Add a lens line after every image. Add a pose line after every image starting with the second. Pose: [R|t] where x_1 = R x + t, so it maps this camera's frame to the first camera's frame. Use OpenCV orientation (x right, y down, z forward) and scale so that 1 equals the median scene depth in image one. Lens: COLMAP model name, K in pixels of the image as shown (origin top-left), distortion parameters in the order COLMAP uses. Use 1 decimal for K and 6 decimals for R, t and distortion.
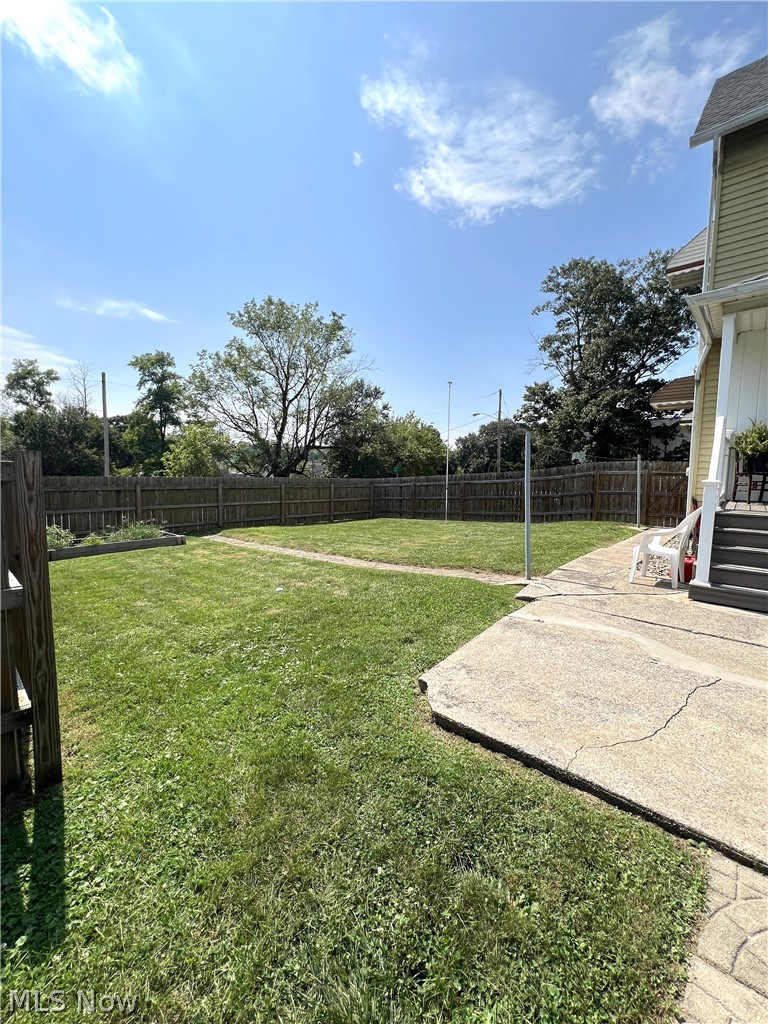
lens RADIAL K [[414.3, 0, 383.7], [0, 414.3, 506.8], [0, 0, 1]] dist [-0.004728, -0.000360]
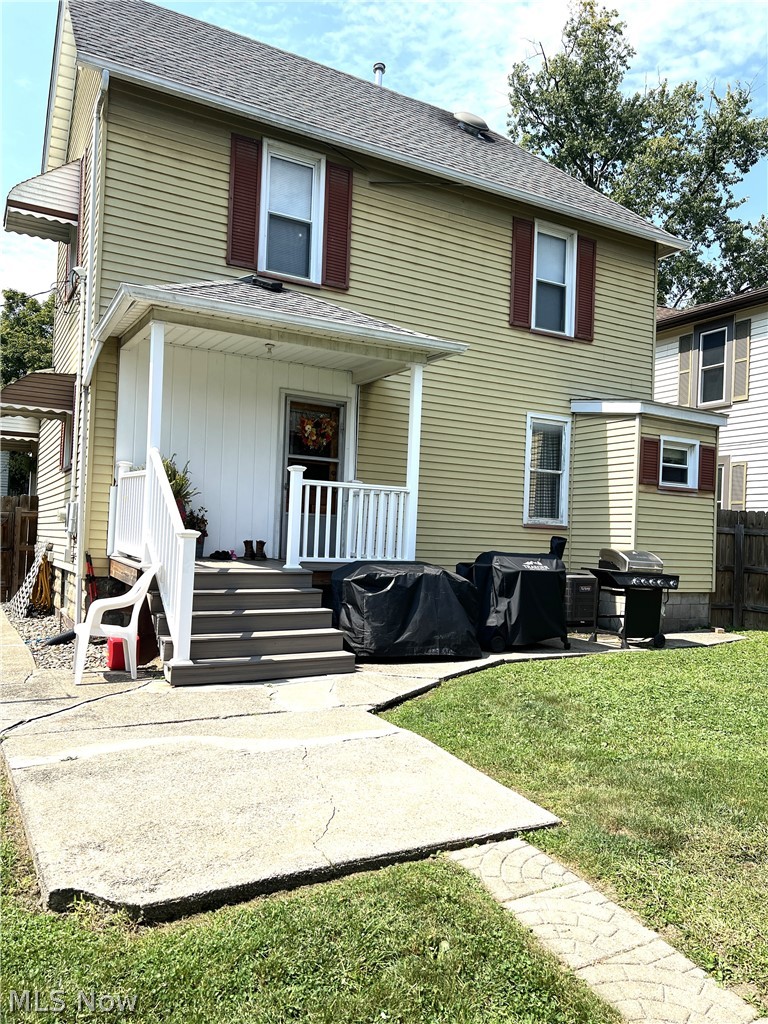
lens RADIAL K [[777.7, 0, 384.0], [0, 777.7, 513.5], [0, 0, 1]] dist [-0.004997, -0.001721]
pose [[0.339851, 0.020997, 0.940245, -0.808507], [0.047059, 0.998119, -0.039298, -0.033795], [-0.939301, 0.057602, 0.338223, 0.205933]]
